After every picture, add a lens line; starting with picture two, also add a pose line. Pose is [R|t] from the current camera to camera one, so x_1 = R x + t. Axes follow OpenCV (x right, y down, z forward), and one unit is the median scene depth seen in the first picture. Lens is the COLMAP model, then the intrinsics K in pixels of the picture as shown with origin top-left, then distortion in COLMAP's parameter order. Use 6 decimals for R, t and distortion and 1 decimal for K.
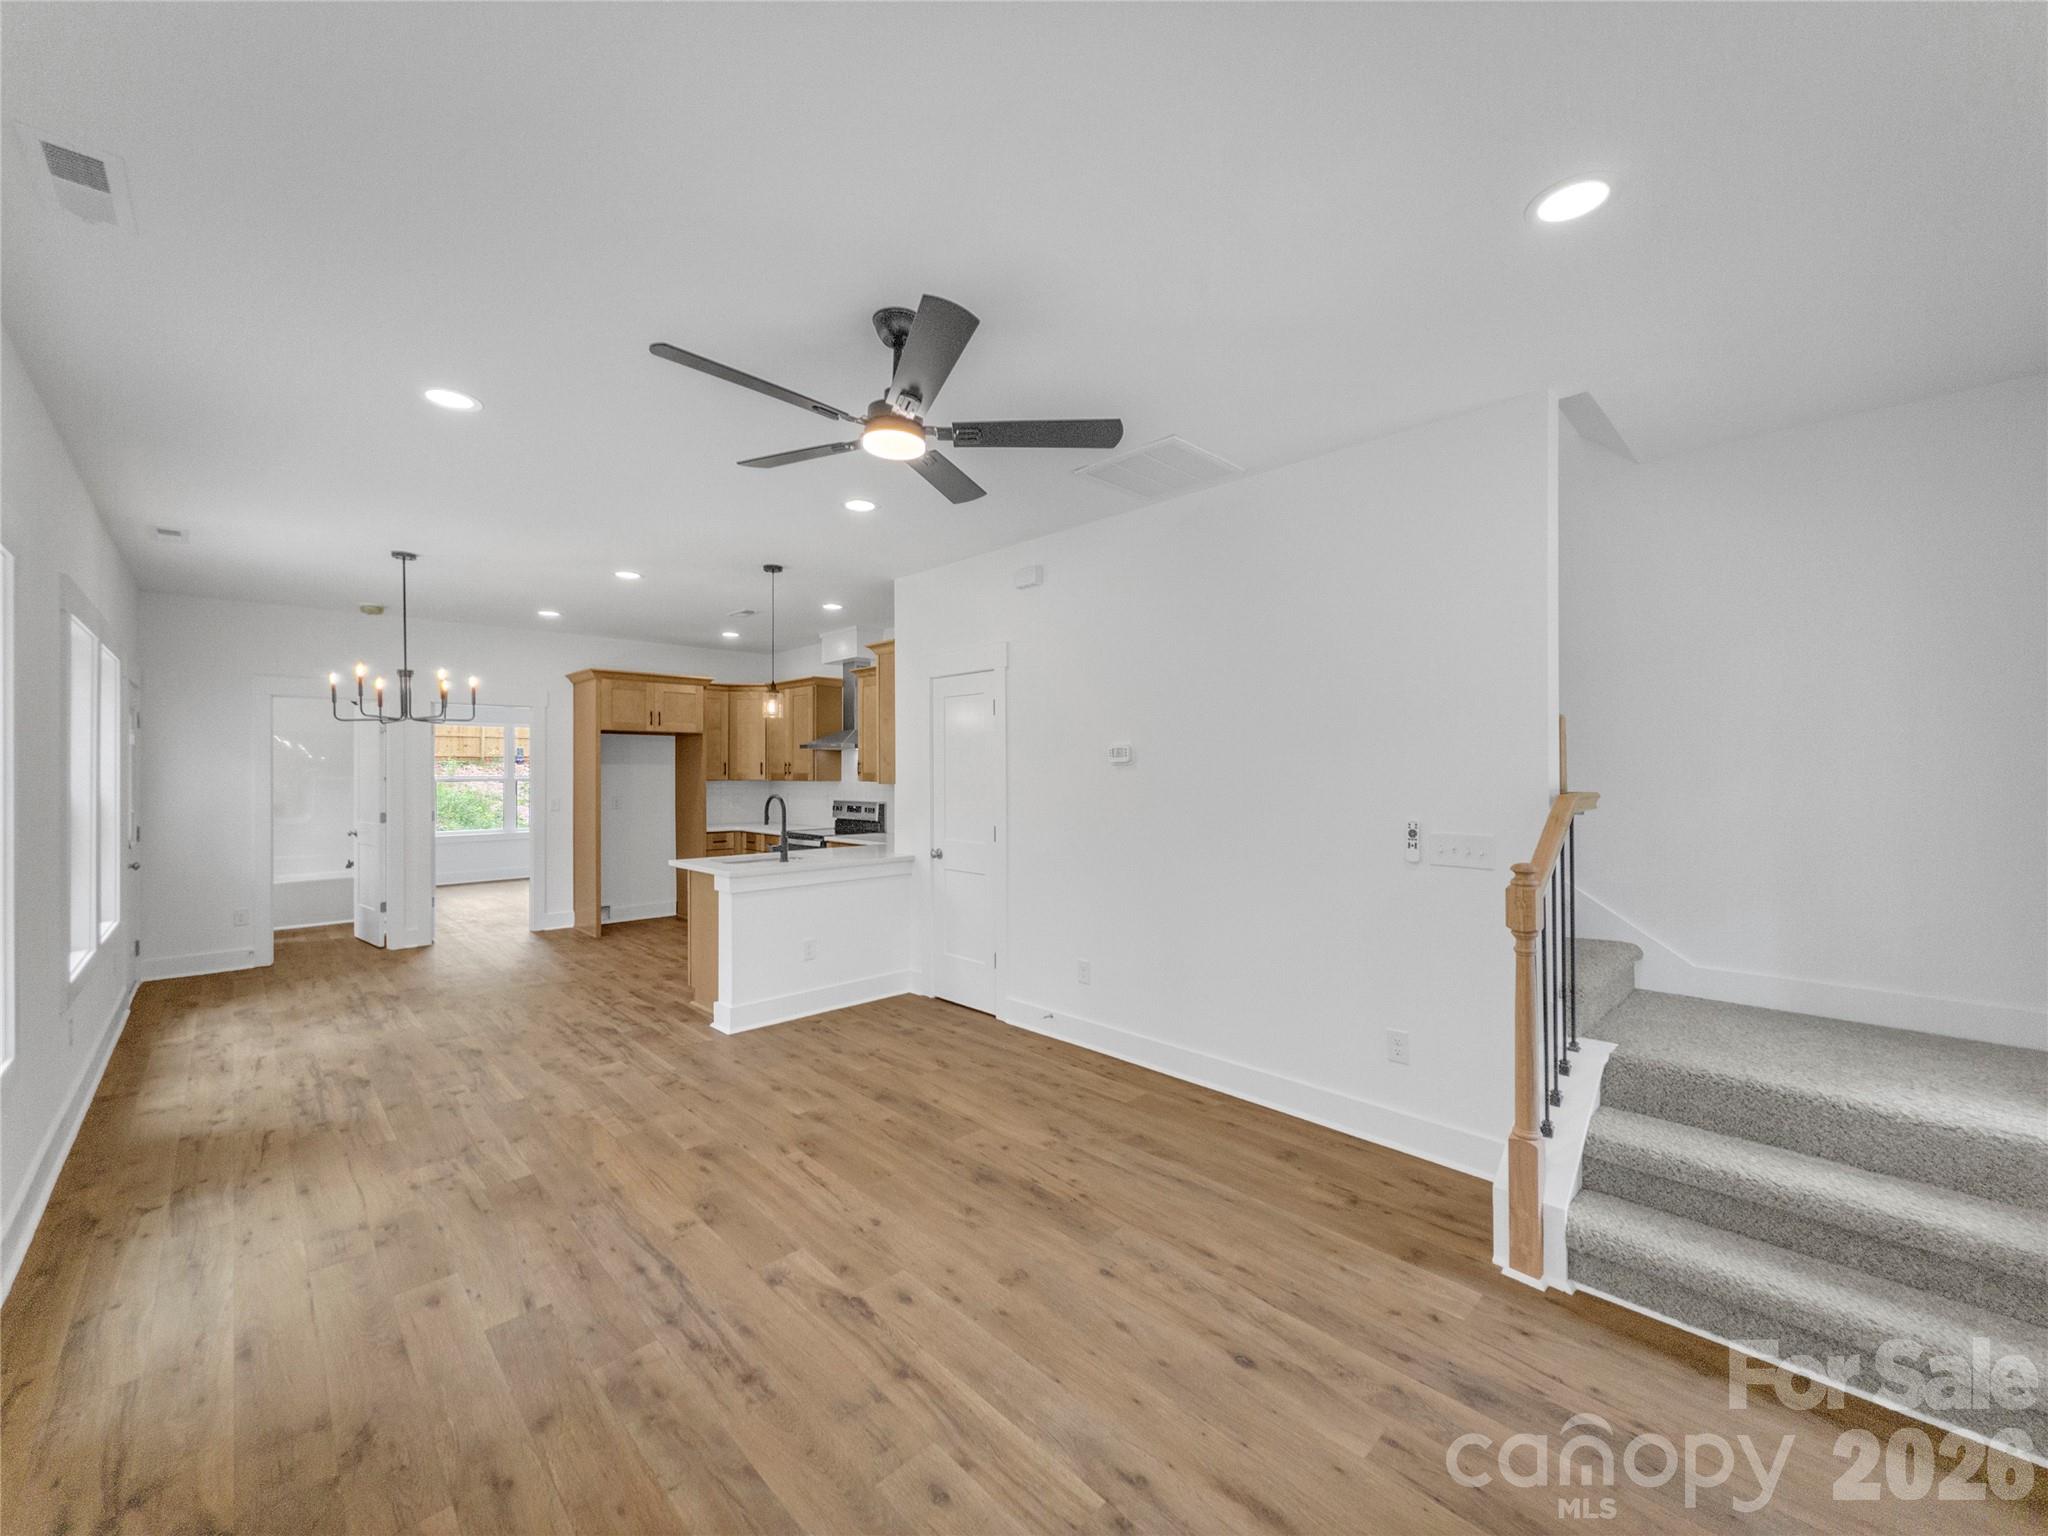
lens RADIAL K [[820.6, 0, 1024.0], [0, 820.6, 768.0], [0, 0, 1]] dist [0.000511, 0.000316]
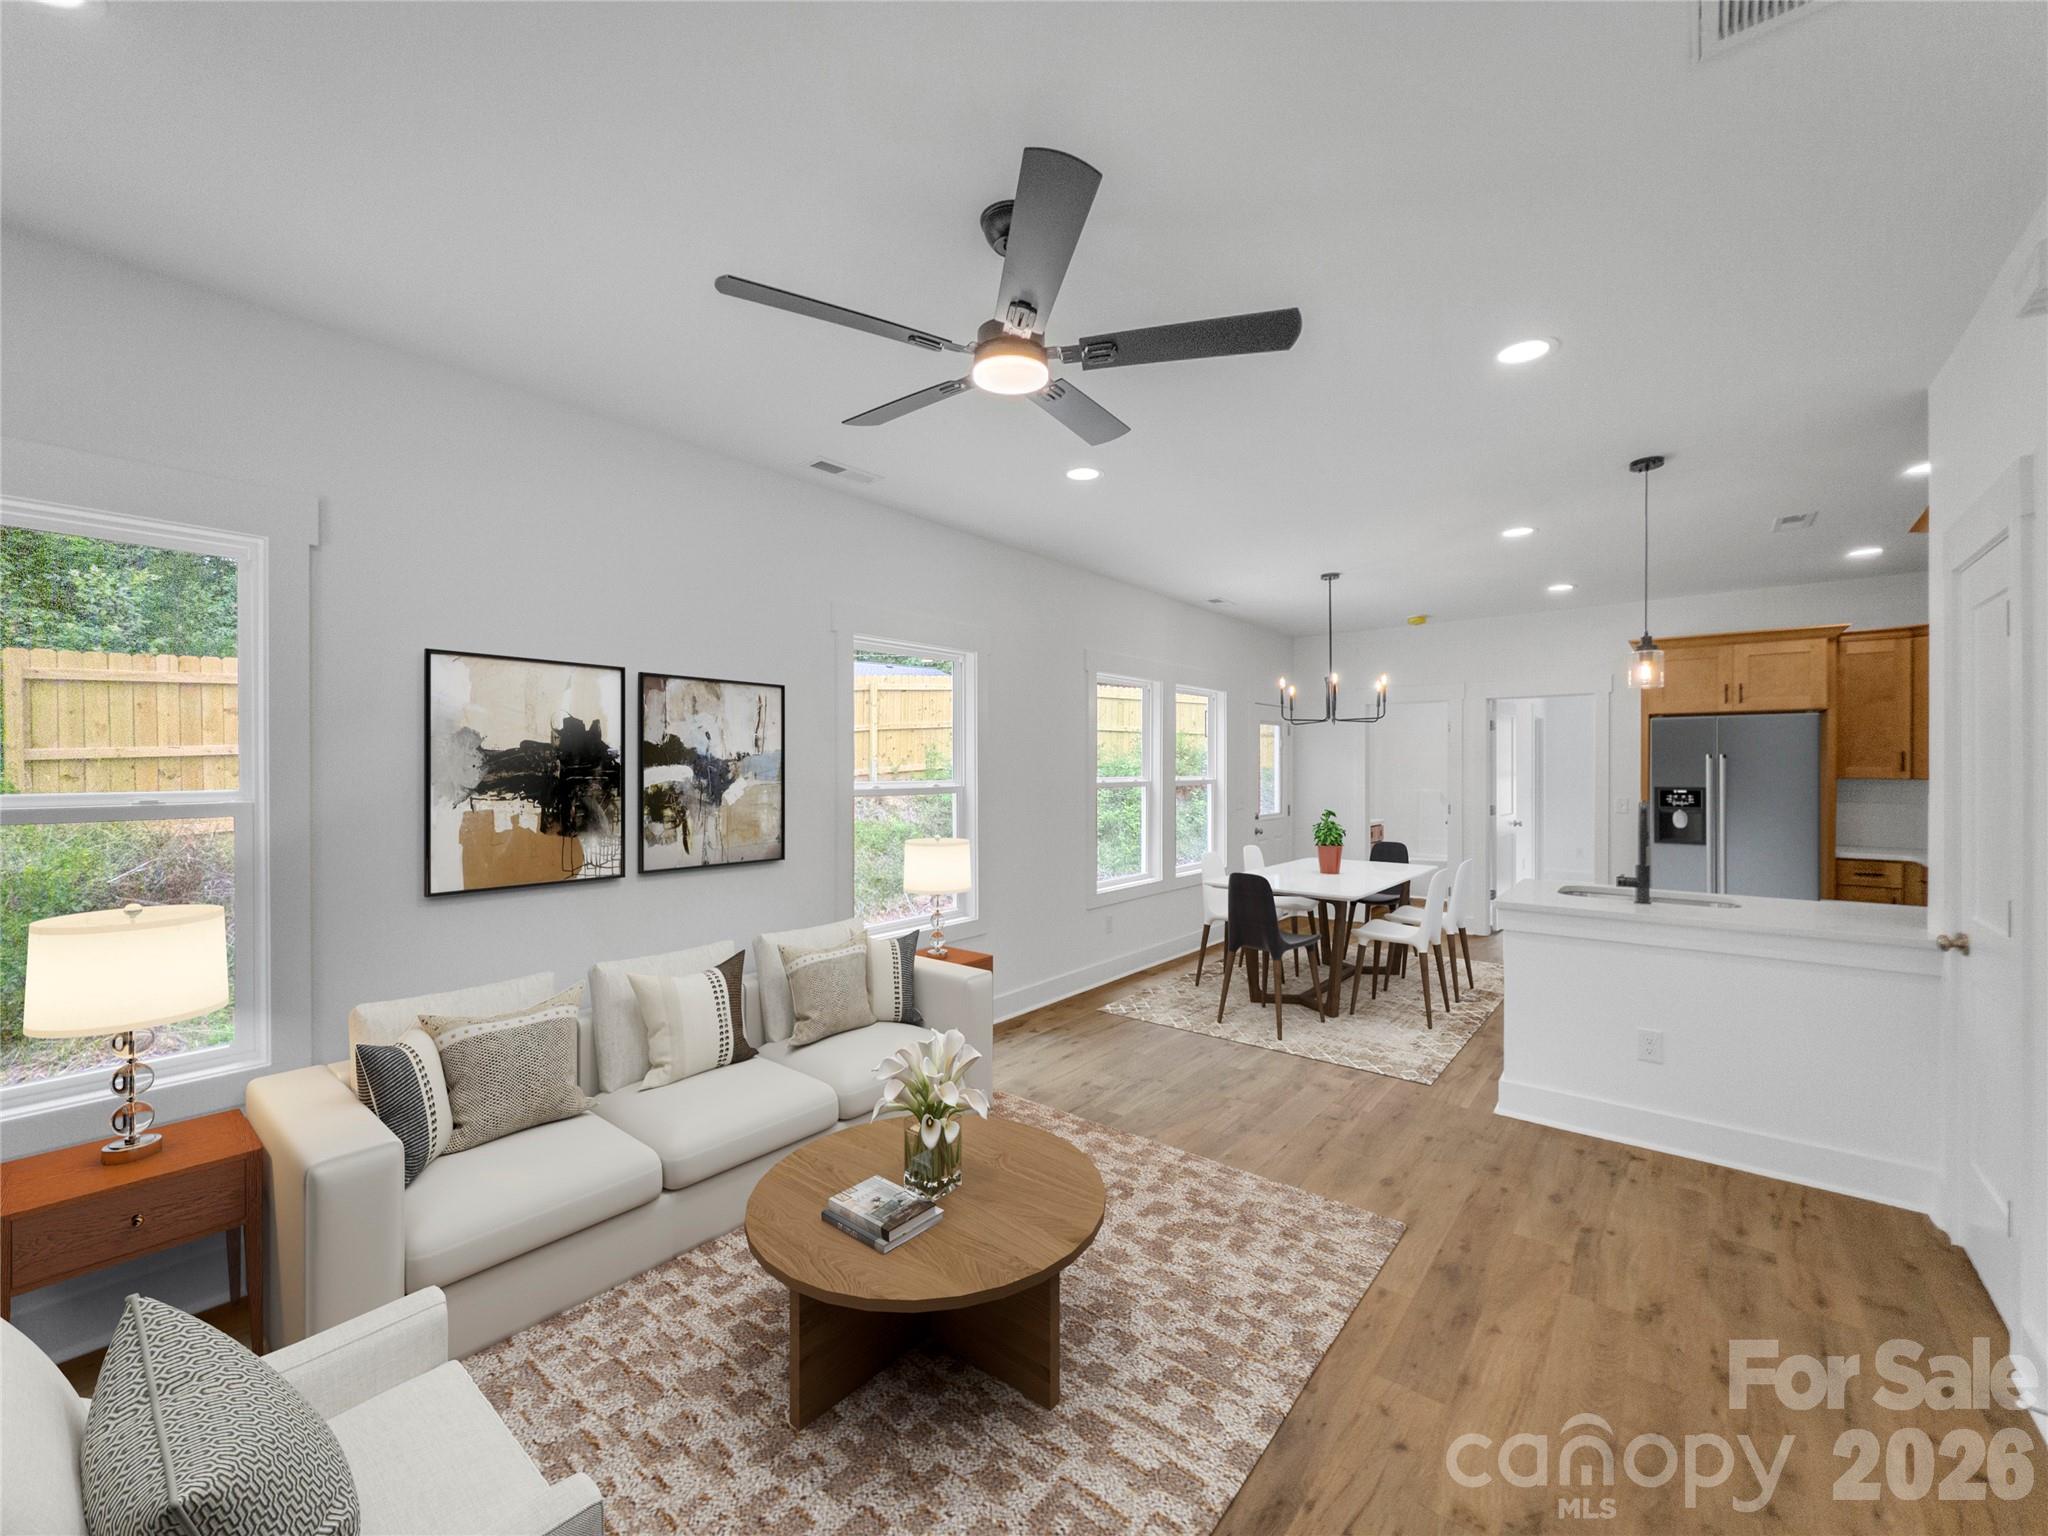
lens RADIAL K [[820.6, 0, 1024.0], [0, 820.6, 768.0], [0, 0, 1]] dist [0.000511, 0.000316]
pose [[0.113820, 0.003869, -0.993494, 0.406234], [0.004709, 0.999979, 0.004433, -0.000904], [0.993490, -0.005183, 0.113799, 0.560697]]
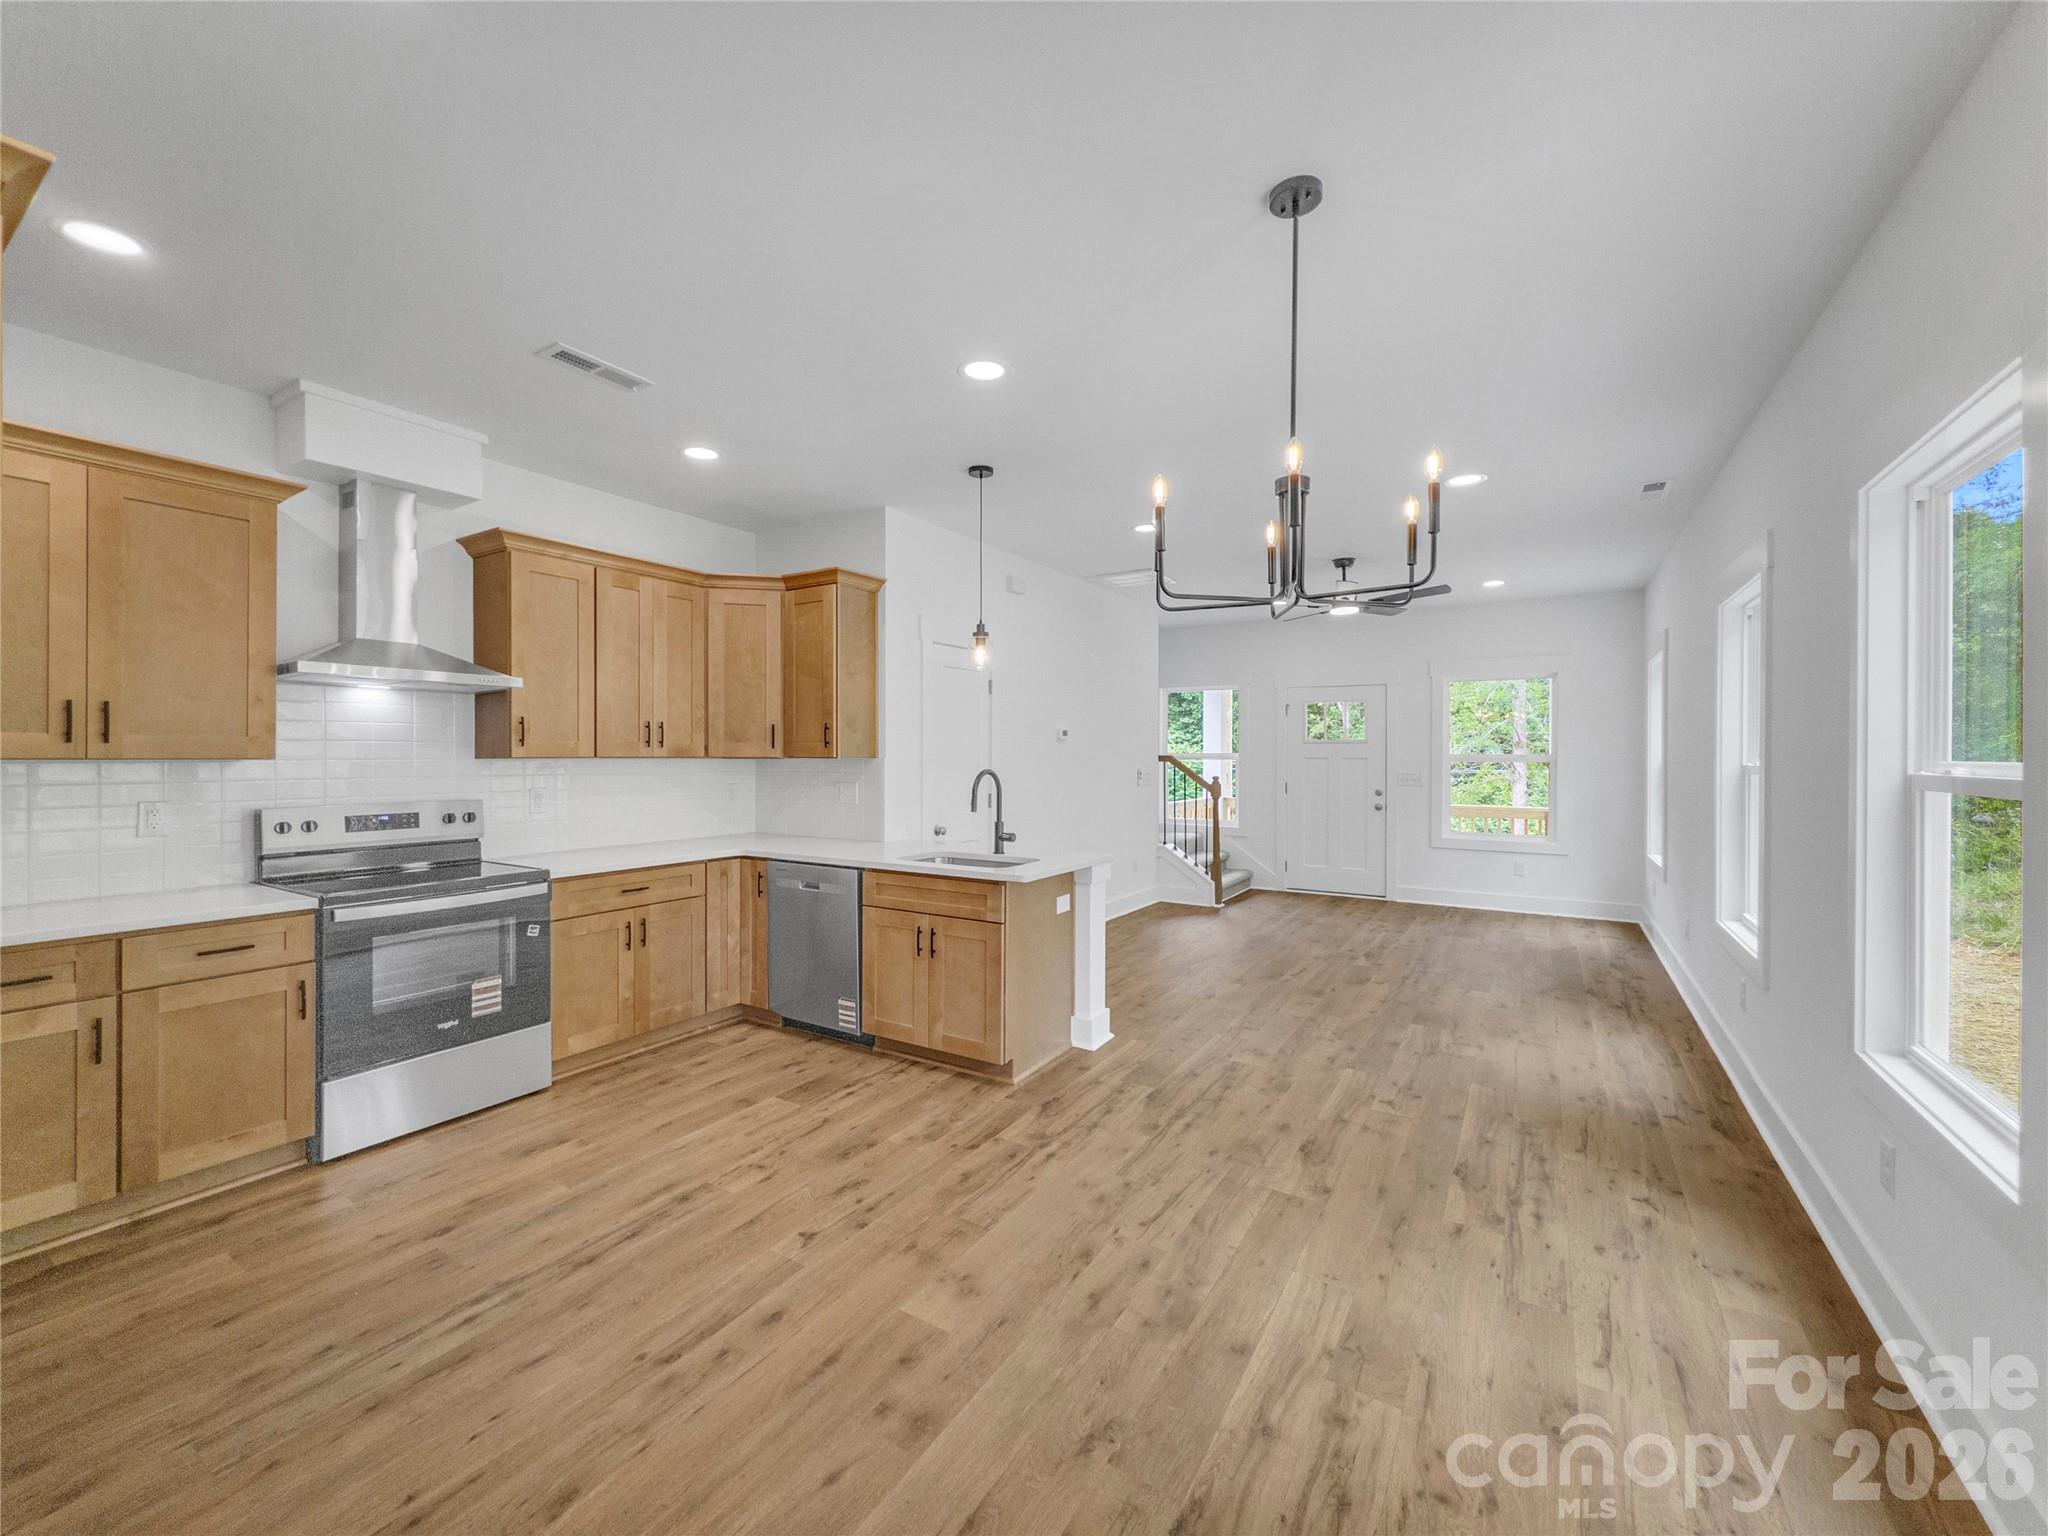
lens RADIAL K [[815.0, 0, 995.4], [0, 815.0, 753.9], [0, 0, 1]] dist [0.000110, 0.000026]
pose [[-0.213675, -0.000334, 0.976905, -1.397445], [-0.005545, 0.999984, -0.000871, 0.023491], [-0.976889, -0.005603, -0.213674, 1.536982]]
